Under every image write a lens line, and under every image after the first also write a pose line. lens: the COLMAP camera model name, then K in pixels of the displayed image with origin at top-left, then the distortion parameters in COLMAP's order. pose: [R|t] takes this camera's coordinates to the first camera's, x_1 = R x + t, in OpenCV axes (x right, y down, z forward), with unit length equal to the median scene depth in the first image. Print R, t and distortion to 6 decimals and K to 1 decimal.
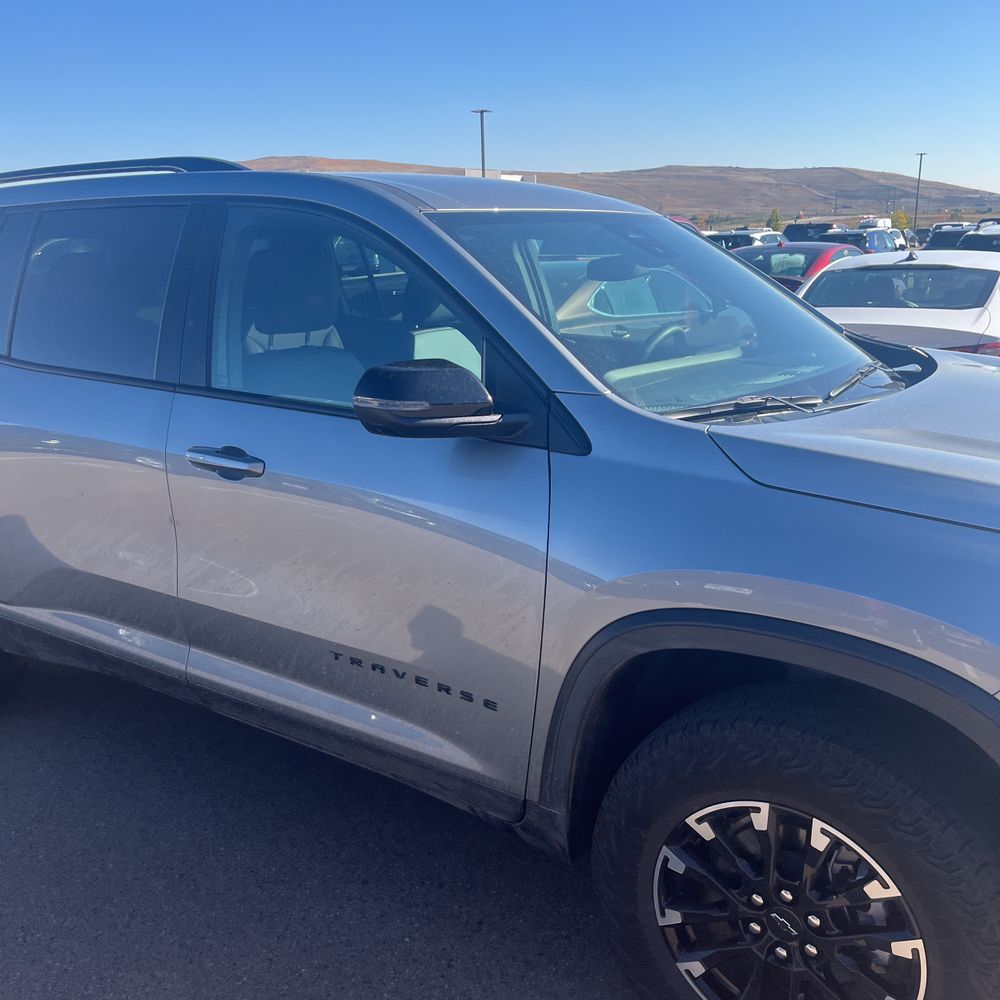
lens RADIAL K [[1022.6, 0, 494.3], [0, 1022.6, 506.6], [0, 0, 1]] dist [0.020020, 0.000000]
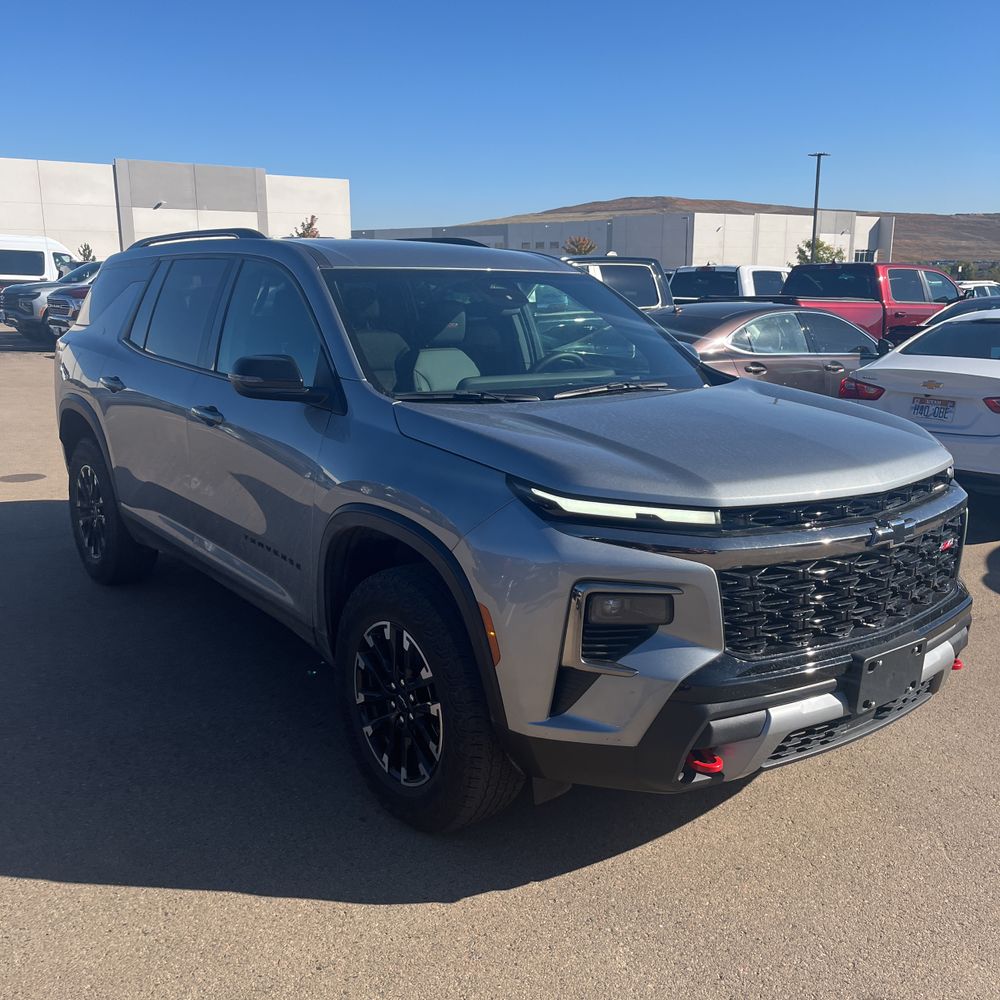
lens RADIAL K [[1022.6, 0, 508.1], [0, 1022.6, 496.3], [0, 0, 1]] dist [0.020020, 0.000000]
pose [[0.949748, 0.089127, -0.300060, 0.832667], [-0.102605, 0.994287, -0.029431, 0.100762], [0.295722, 0.058740, 0.953466, -0.493654]]
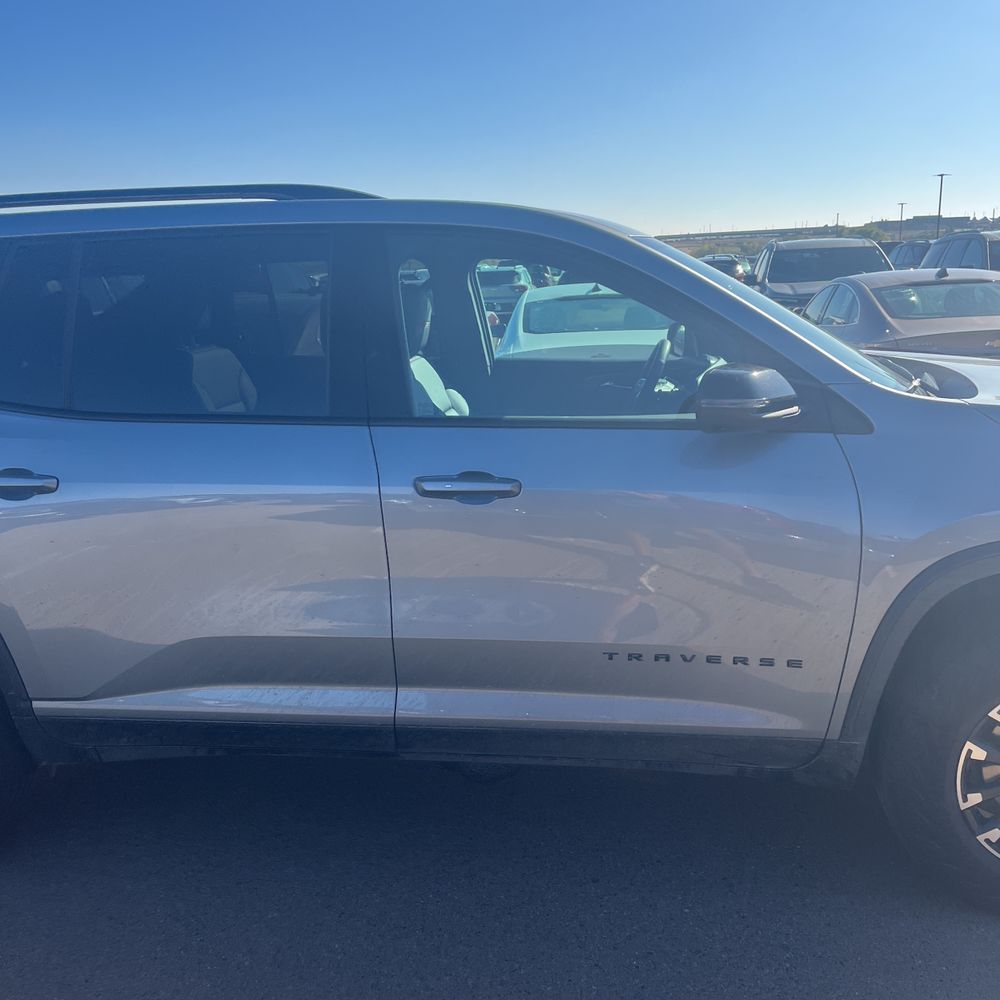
lens RADIAL K [[1022.6, 0, 503.2], [0, 1022.6, 517.7], [0, 0, 1]] dist [0.020020, 0.000000]
pose [[0.887277, -0.122474, 0.444680, -0.807805], [0.135899, 0.990721, 0.001705, -0.012576], [-0.440763, 0.058919, 0.895688, 0.121234]]
